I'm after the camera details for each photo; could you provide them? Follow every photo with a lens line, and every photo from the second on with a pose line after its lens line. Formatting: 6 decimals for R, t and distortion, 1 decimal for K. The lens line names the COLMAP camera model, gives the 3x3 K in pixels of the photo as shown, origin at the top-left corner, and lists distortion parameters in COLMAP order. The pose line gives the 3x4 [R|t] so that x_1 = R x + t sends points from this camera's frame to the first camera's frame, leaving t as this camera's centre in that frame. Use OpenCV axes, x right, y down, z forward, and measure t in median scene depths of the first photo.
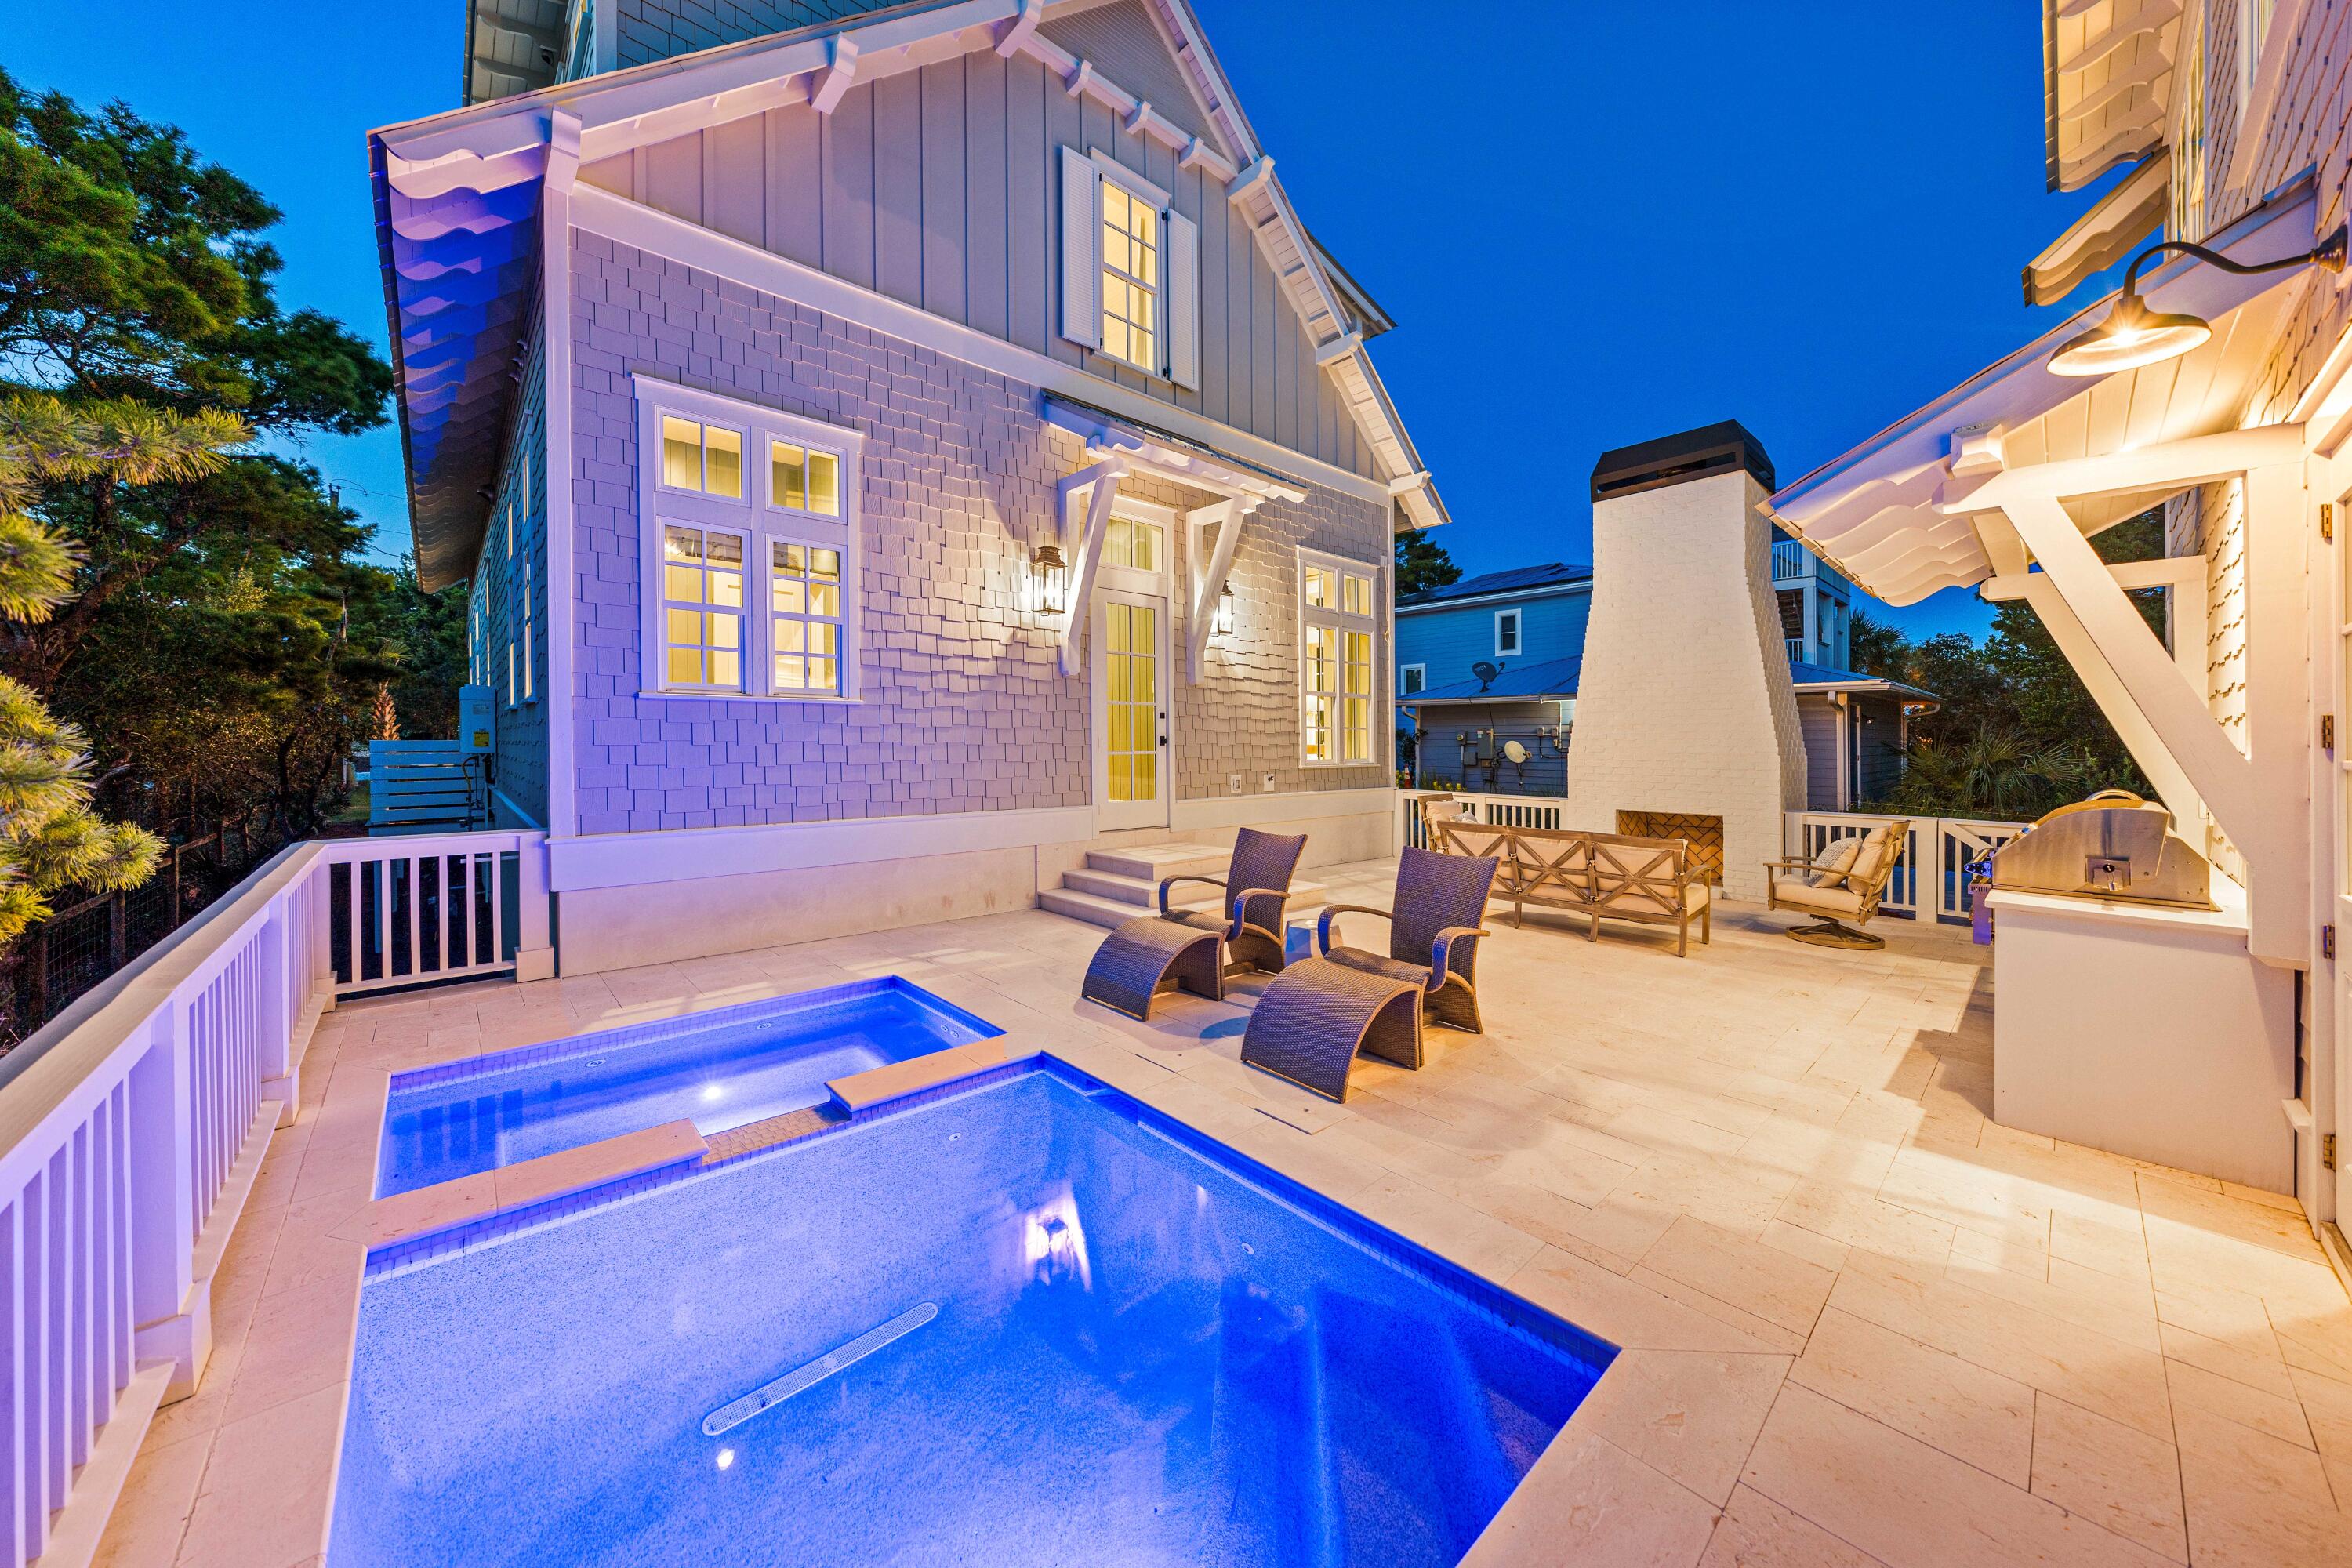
lens RADIAL K [[804.3, 0, 1174.8], [0, 804.3, 756.5], [0, 0, 1]] dist [0.000480, 0.000009]
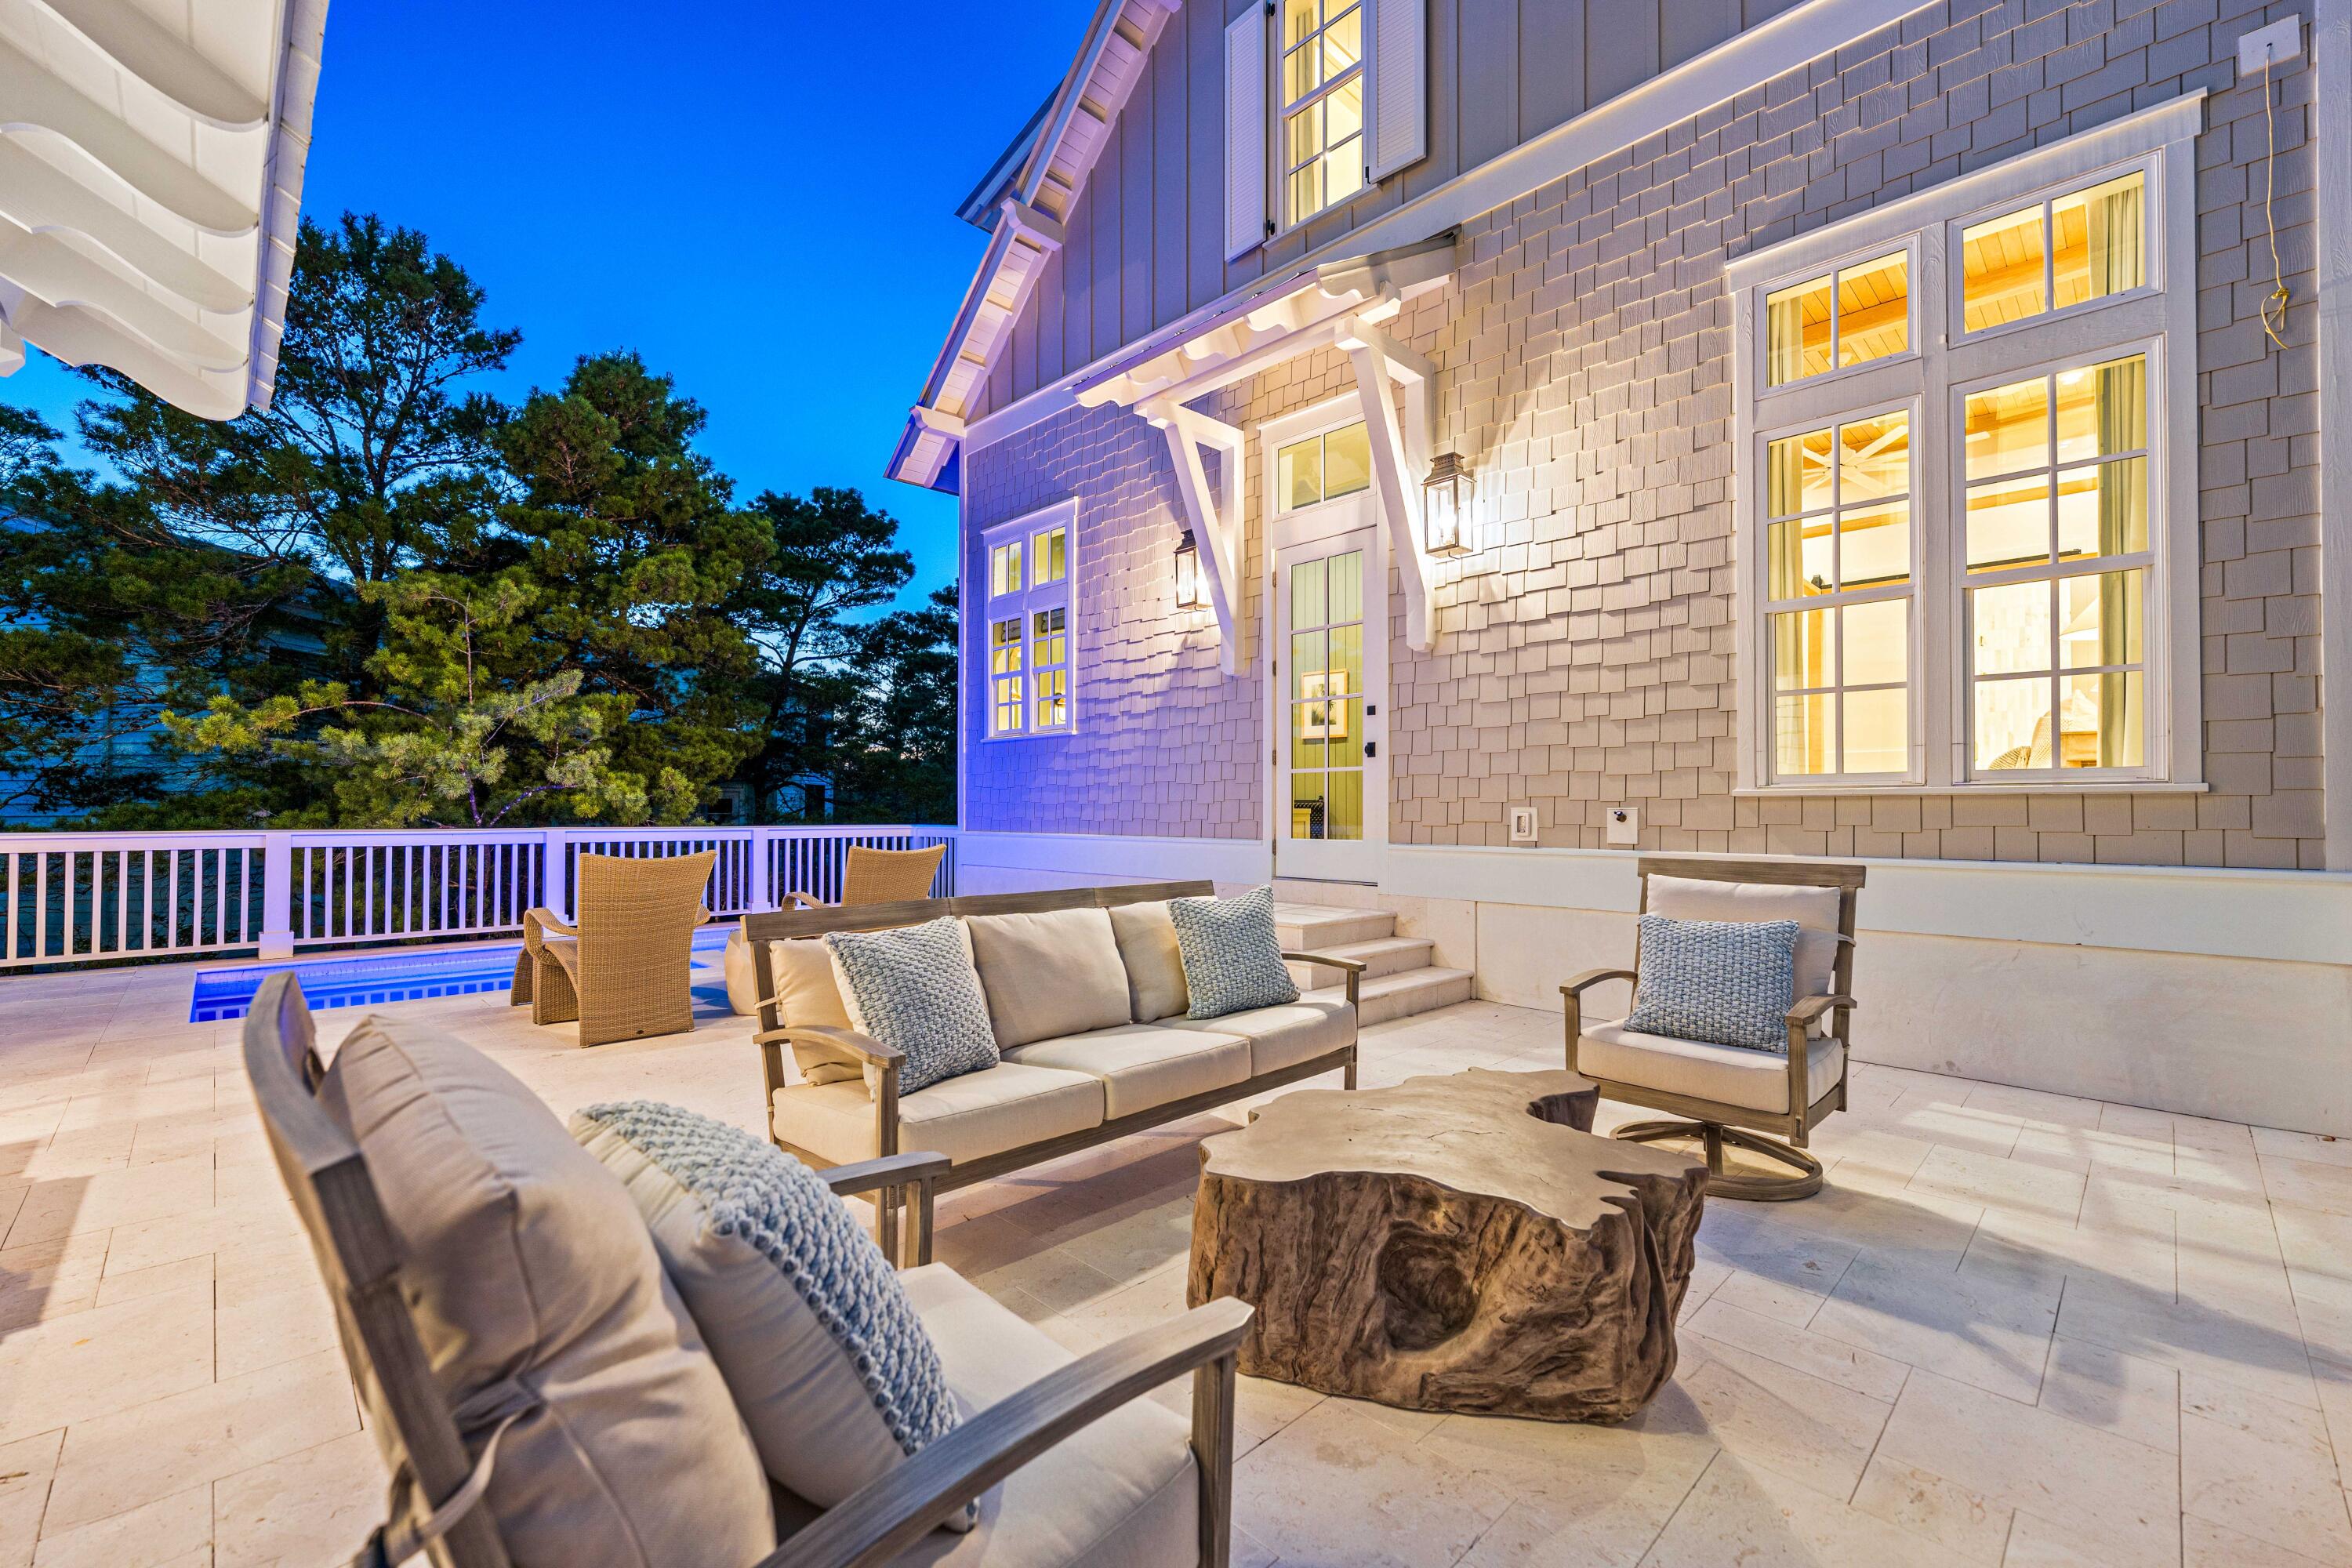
lens RADIAL K [[985.1, 0, 1176.5], [0, 985.1, 788.1], [0, 0, 1]] dist [0.001023, 0.000094]
pose [[0.047819, -0.009323, -0.998812, 0.766263], [0.000938, 0.999956, -0.009289, 0.018488], [0.998856, -0.000492, 0.047826, 0.812150]]
